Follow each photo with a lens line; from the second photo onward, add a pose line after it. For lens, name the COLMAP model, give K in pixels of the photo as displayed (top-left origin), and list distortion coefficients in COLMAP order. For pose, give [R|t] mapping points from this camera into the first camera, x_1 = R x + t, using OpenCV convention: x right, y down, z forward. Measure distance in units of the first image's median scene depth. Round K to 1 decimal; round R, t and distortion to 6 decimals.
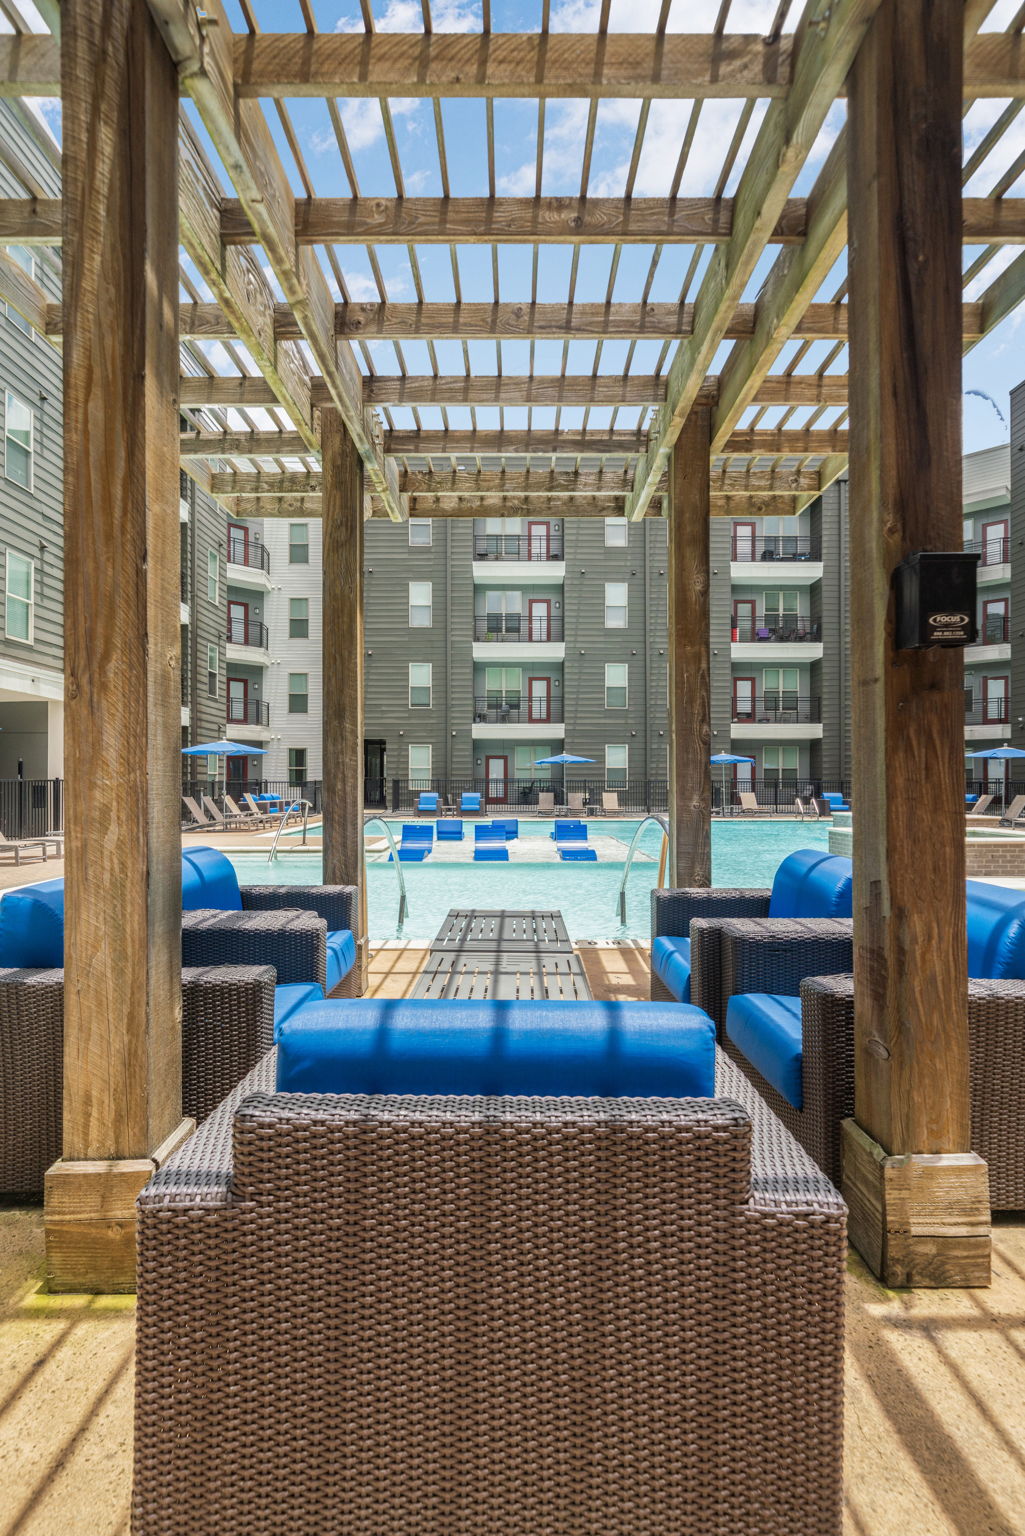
lens RADIAL K [[744.4, 0, 514.0], [0, 744.4, 779.8], [0, 0, 1]] dist [0.002599, 0.000001]
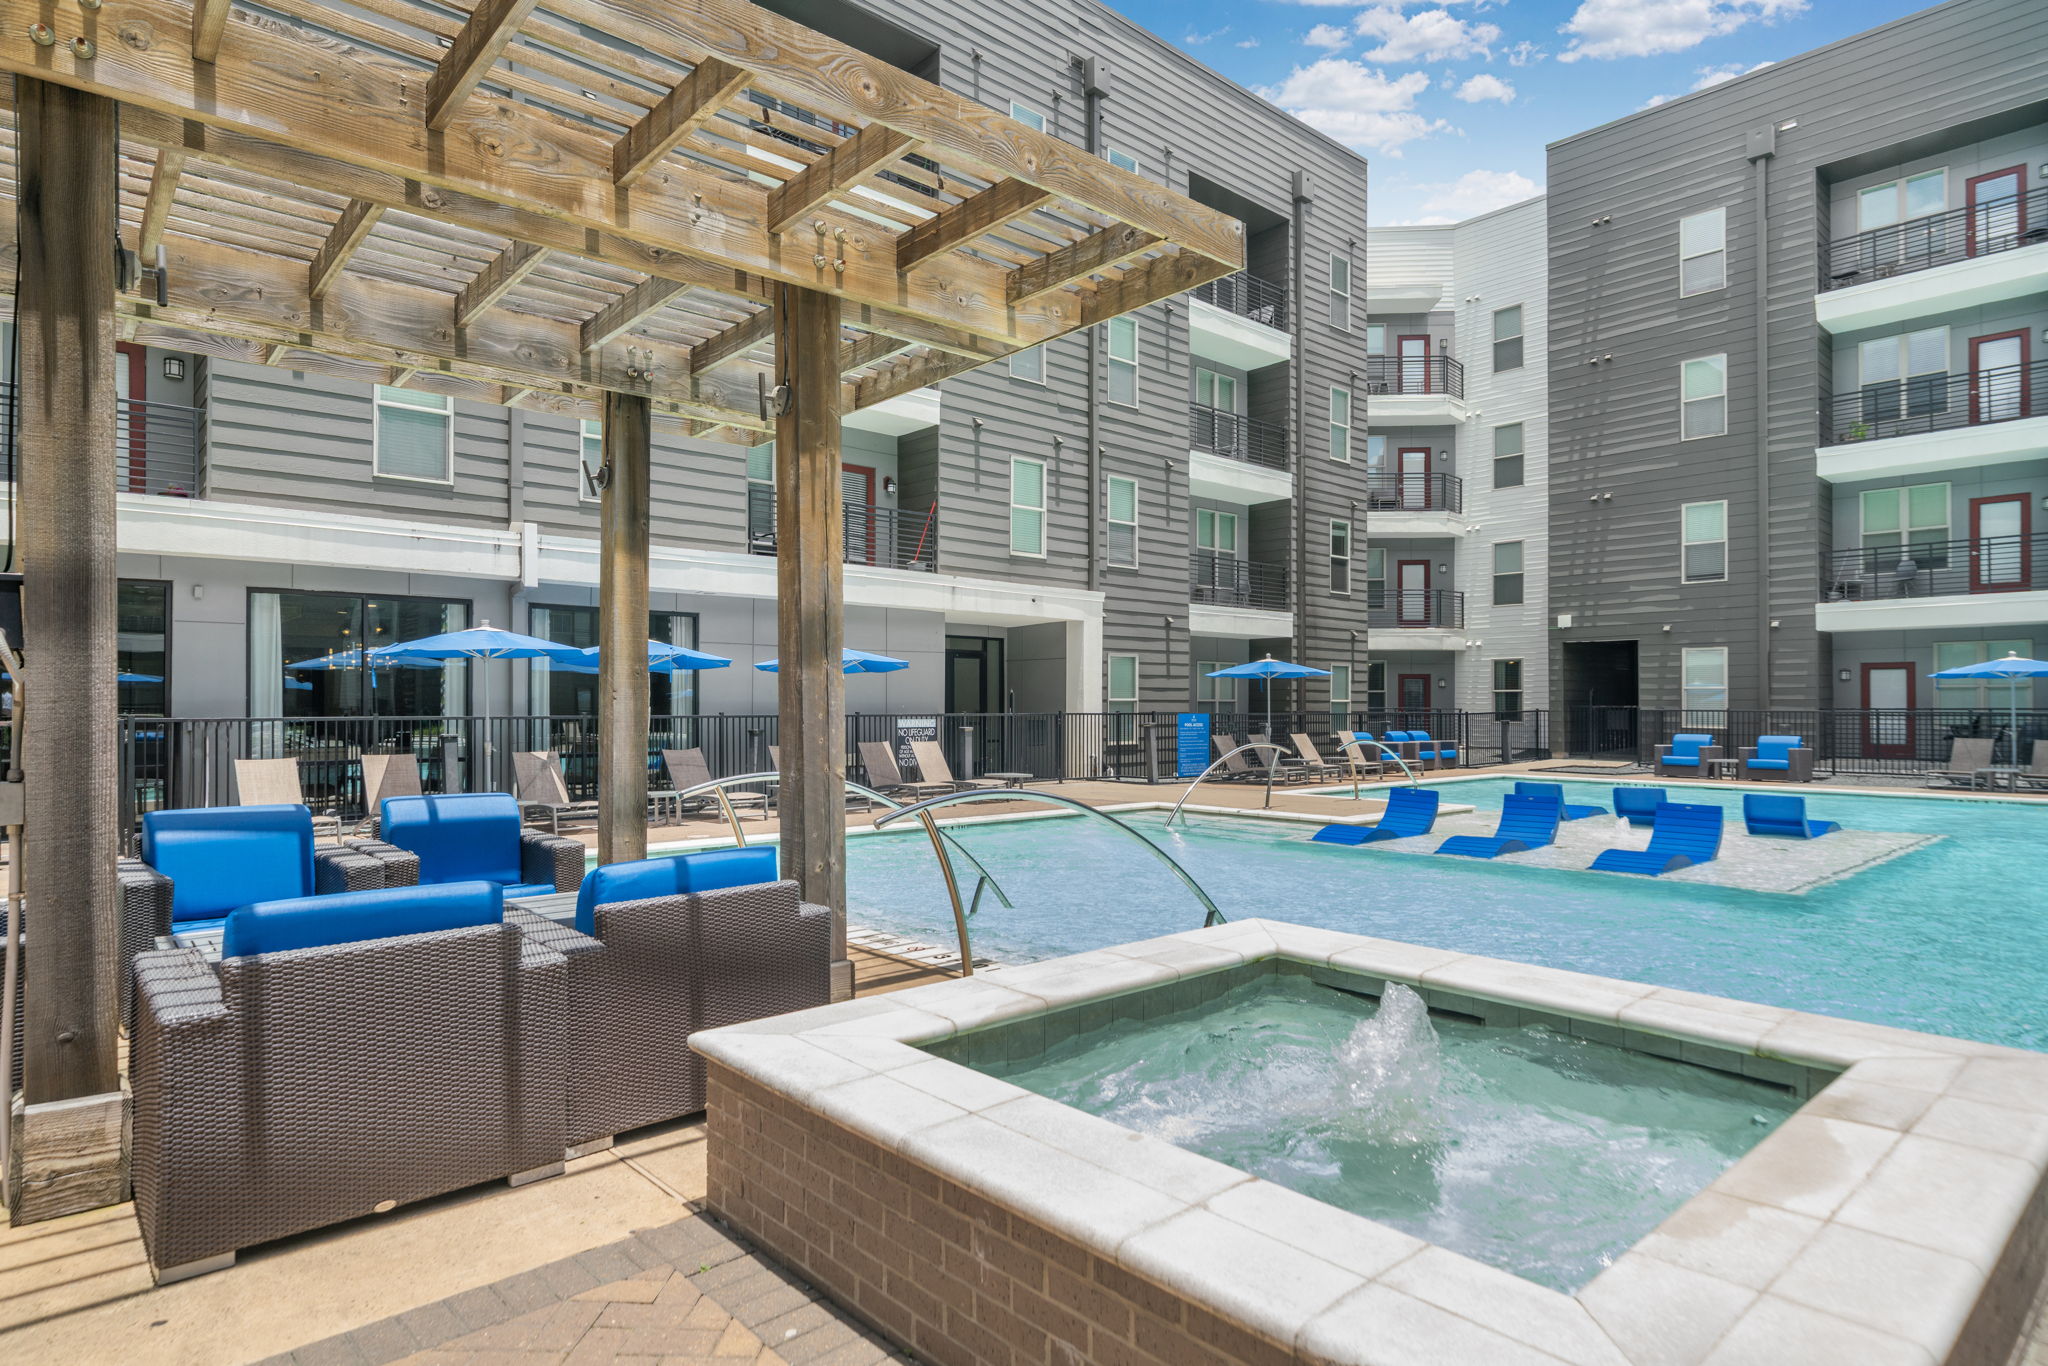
lens RADIAL K [[1123.7, 0, 1021.9], [0, 1123.7, 688.0], [0, 0, 1]] dist [0.006489, 0.000831]
pose [[0.666954, -0.012877, -0.744988, 0.155820], [0.002139, 0.999880, -0.015368, -0.004699], [0.745096, 0.008657, 0.666901, 0.051993]]
